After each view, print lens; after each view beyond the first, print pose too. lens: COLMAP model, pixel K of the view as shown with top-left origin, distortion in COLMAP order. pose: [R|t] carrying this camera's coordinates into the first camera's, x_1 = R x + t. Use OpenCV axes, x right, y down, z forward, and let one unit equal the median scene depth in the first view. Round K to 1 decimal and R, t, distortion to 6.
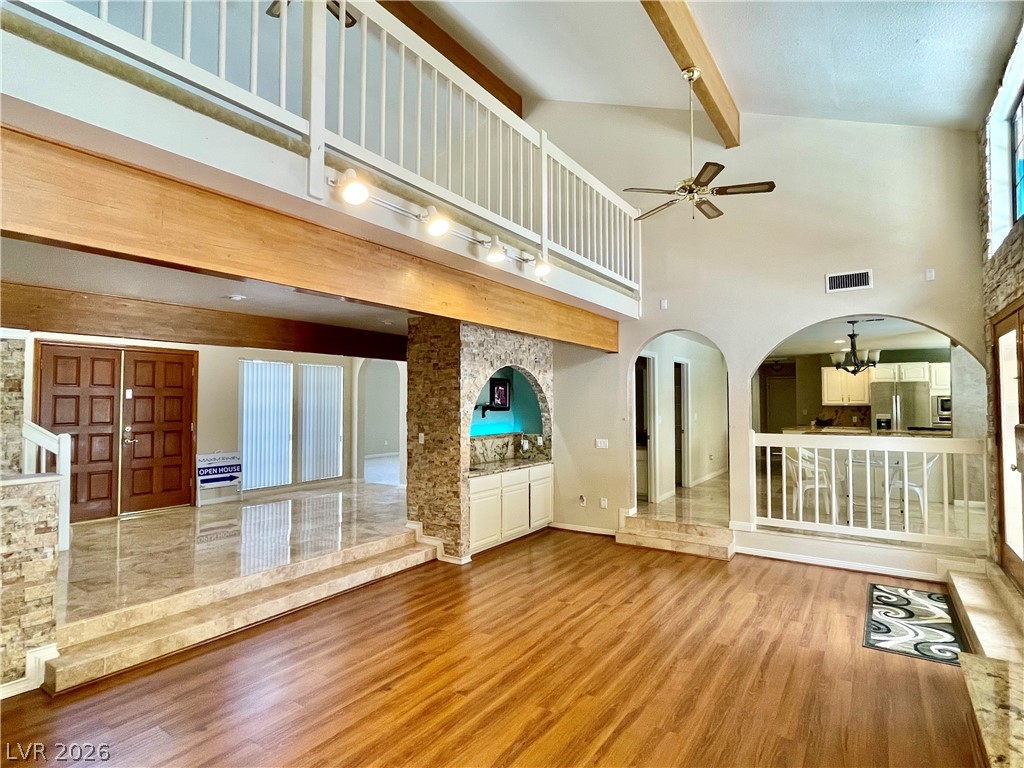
lens RADIAL K [[553.0, 0, 508.0], [0, 553.0, 384.8], [0, 0, 1]] dist [-0.005327, 0.000154]
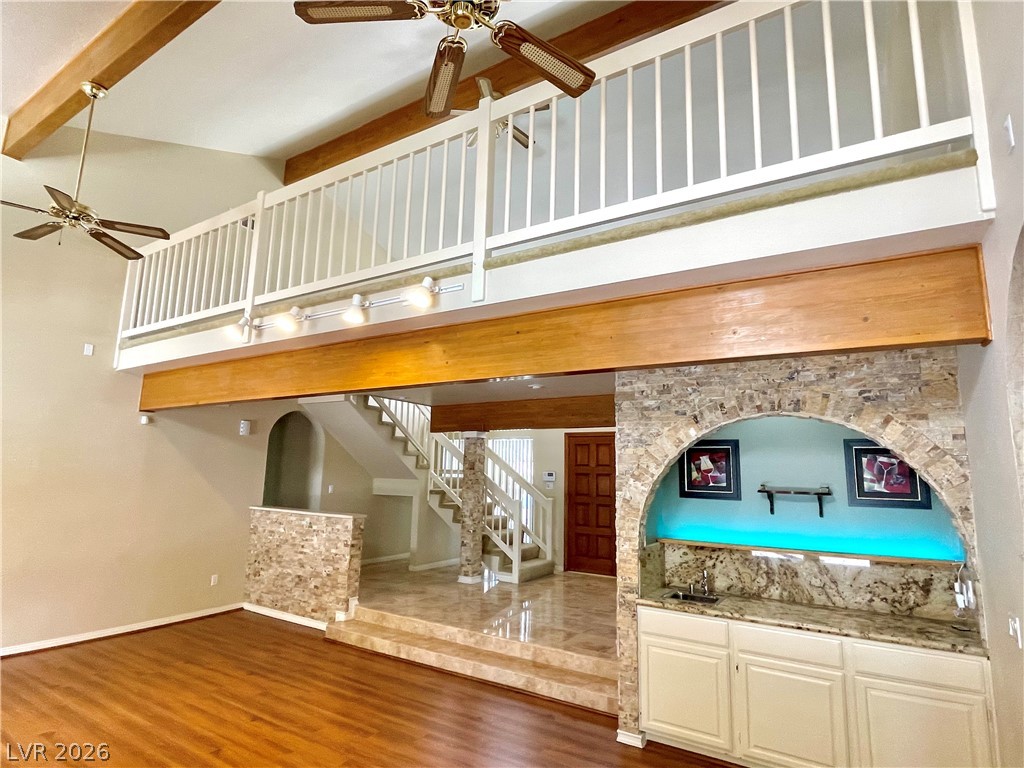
lens RADIAL K [[553.0, 0, 508.7], [0, 553.0, 384.9], [0, 0, 1]] dist [-0.005327, 0.000154]
pose [[0.020724, -0.157525, -0.987298, 0.595237], [0.010448, 0.987490, -0.157336, 0.018191], [0.999731, -0.007054, 0.022110, 0.845173]]
